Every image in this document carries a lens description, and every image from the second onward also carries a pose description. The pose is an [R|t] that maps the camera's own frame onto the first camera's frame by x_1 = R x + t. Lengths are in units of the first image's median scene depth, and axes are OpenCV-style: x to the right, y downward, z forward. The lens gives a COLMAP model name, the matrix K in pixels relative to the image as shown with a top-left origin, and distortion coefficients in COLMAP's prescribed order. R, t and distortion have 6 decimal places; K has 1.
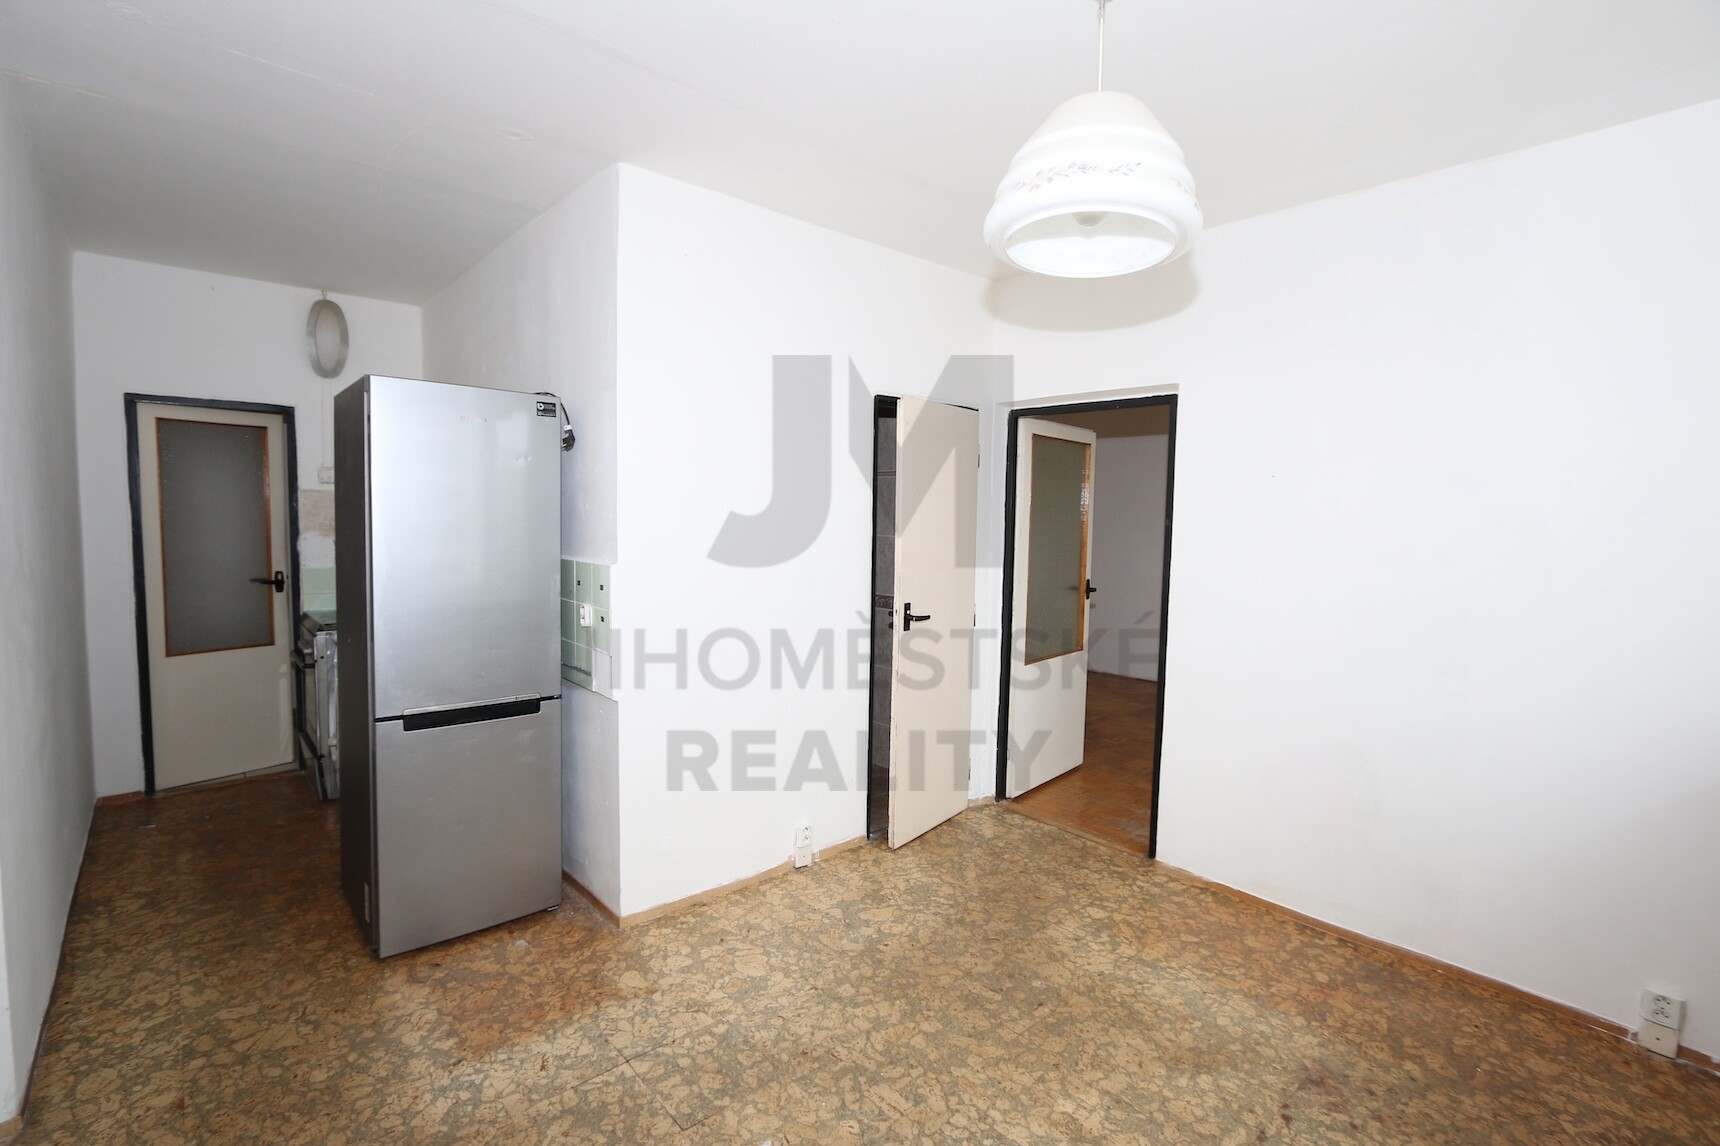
lens RADIAL K [[789.1, 0, 851.4], [0, 789.1, 573.6], [0, 0, 1]] dist [-0.000873, -0.000191]
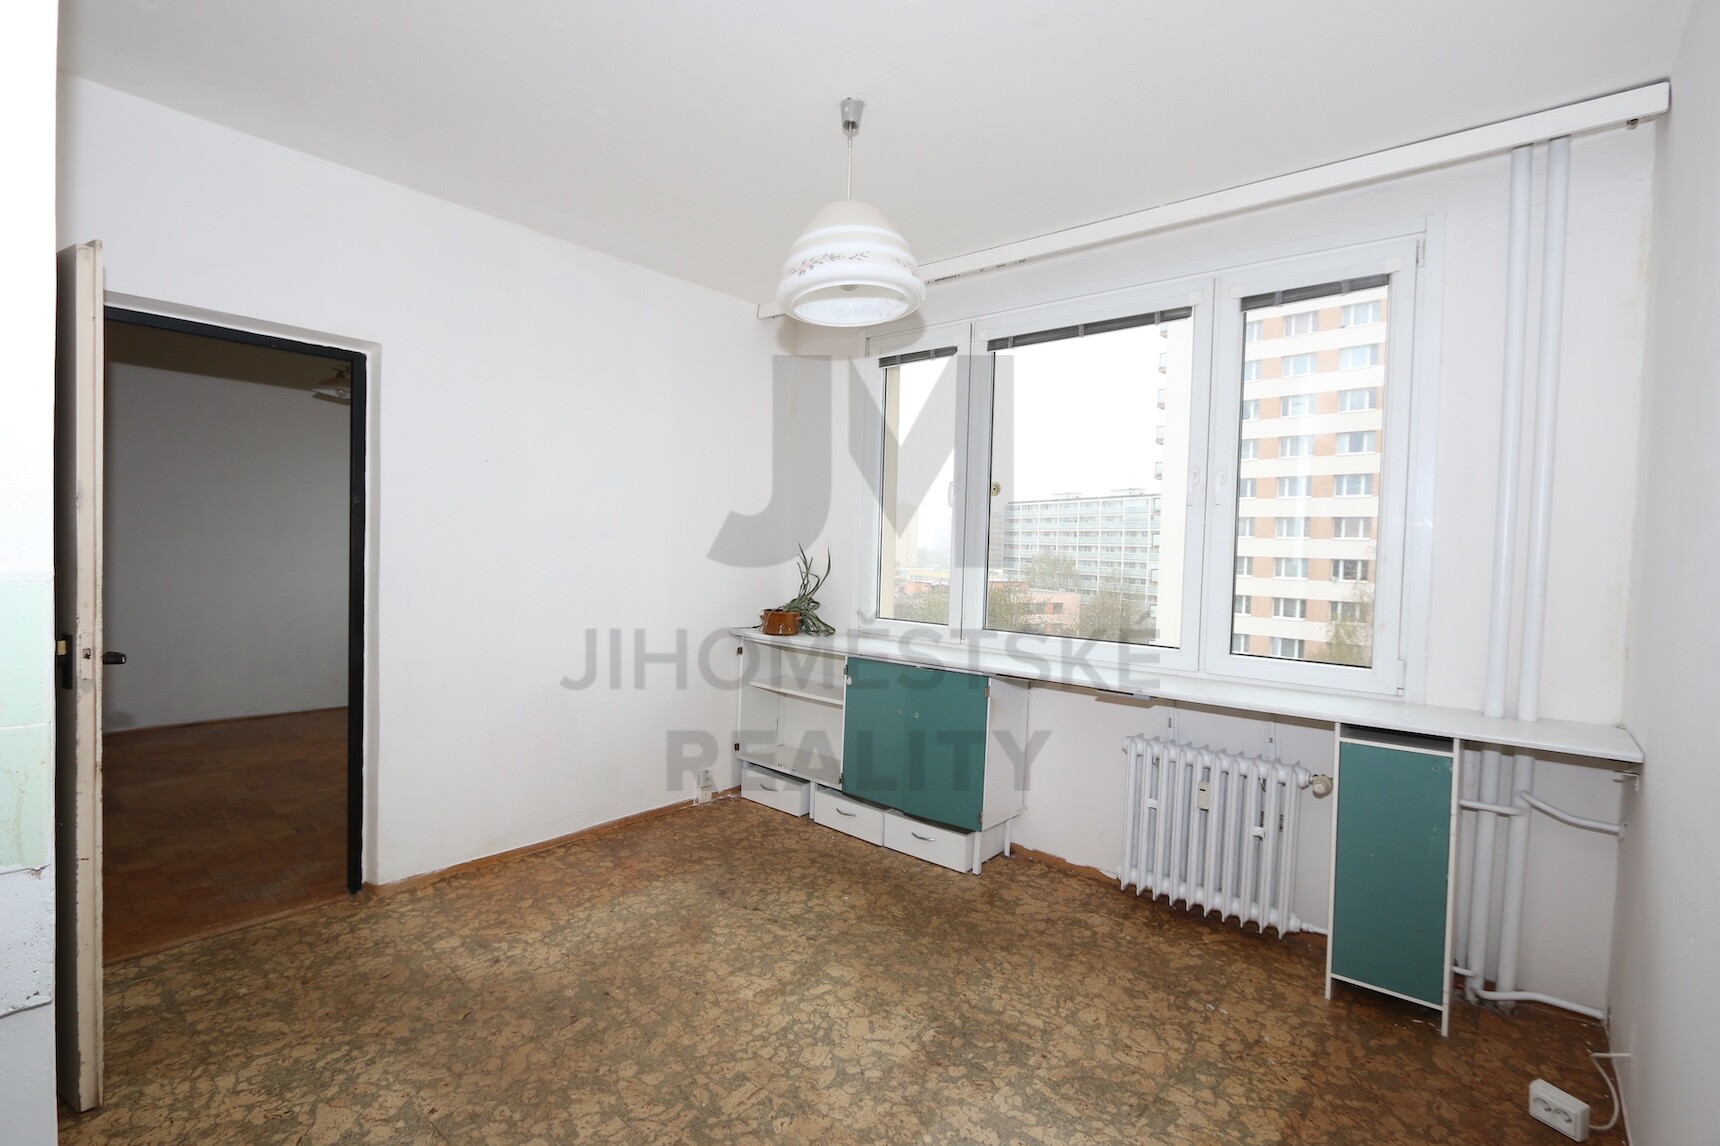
lens RADIAL K [[789.1, 0, 852.2], [0, 789.1, 572.5], [0, 0, 1]] dist [-0.000873, -0.000191]
pose [[-0.146206, -0.049887, 0.987995, -0.712118], [0.039858, 0.997620, 0.056271, -0.015600], [-0.988451, 0.047606, -0.143870, 0.782688]]
